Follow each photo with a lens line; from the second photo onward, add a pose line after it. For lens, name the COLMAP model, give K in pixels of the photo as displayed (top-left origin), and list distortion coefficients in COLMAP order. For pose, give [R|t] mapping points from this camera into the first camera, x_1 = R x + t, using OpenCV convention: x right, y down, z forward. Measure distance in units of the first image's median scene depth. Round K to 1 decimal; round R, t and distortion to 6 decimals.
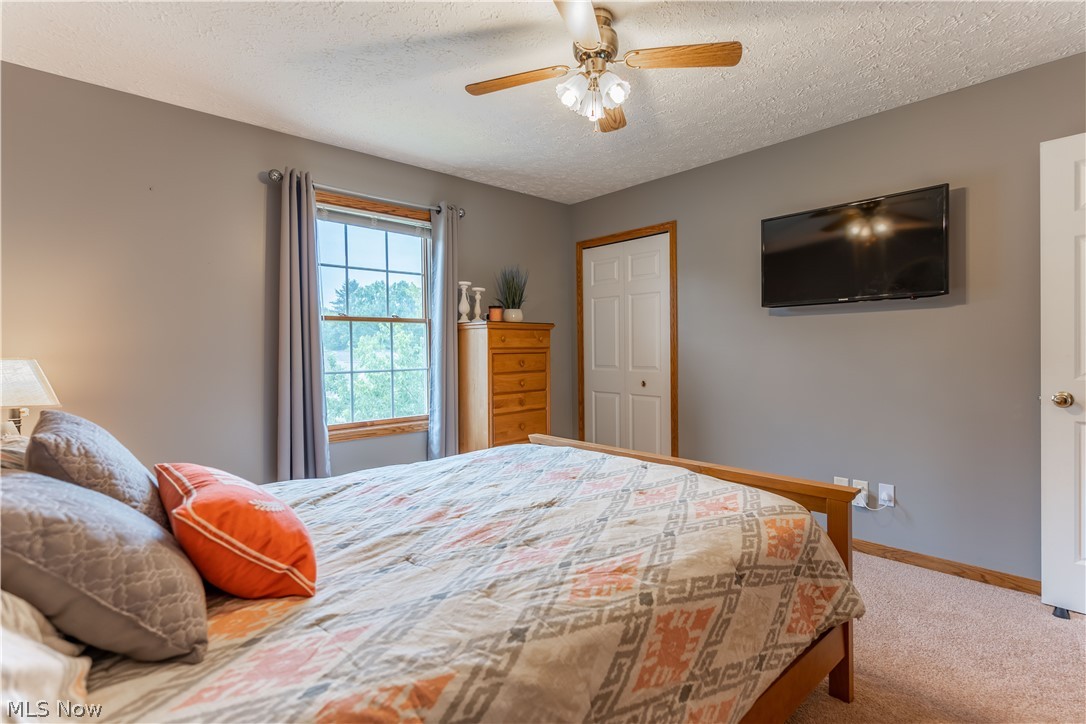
lens RADIAL K [[523.6, 0, 540.4], [0, 523.6, 357.7], [0, 0, 1]] dist [0.002391, -0.001835]
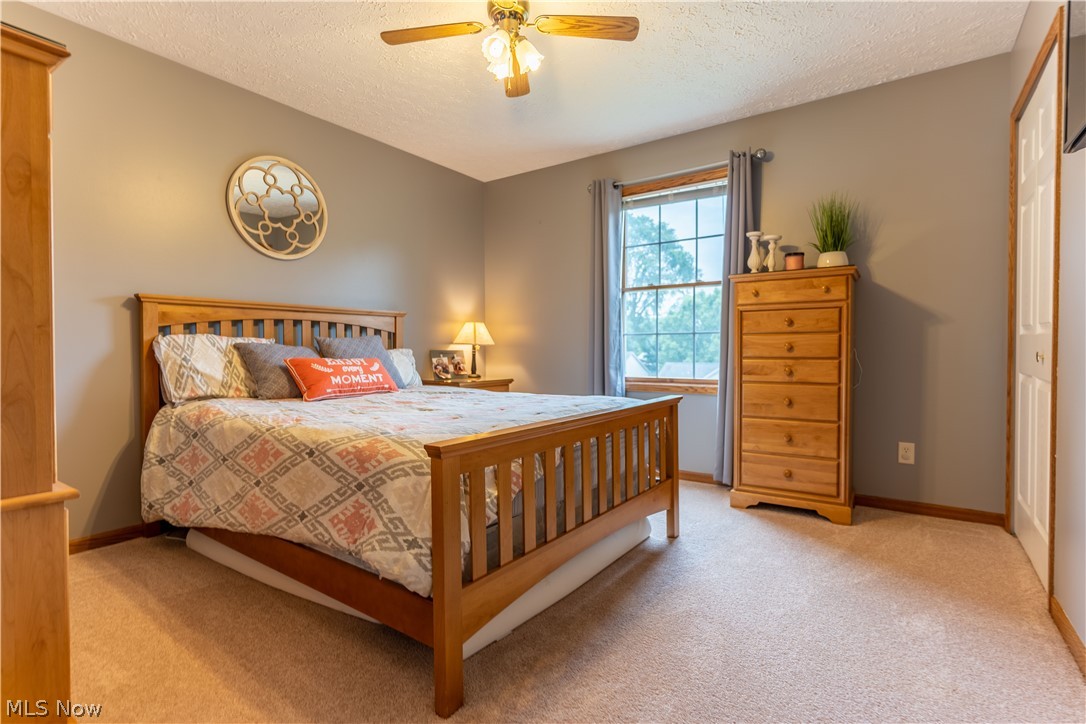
lens RADIAL K [[523.6, 0, 541.4], [0, 523.6, 358.5], [0, 0, 1]] dist [0.002391, -0.001835]
pose [[0.208267, 0.032675, -0.977526, 1.649031], [-0.014592, 0.999434, 0.030298, 0.118409], [0.977963, 0.007953, 0.208626, 1.181636]]
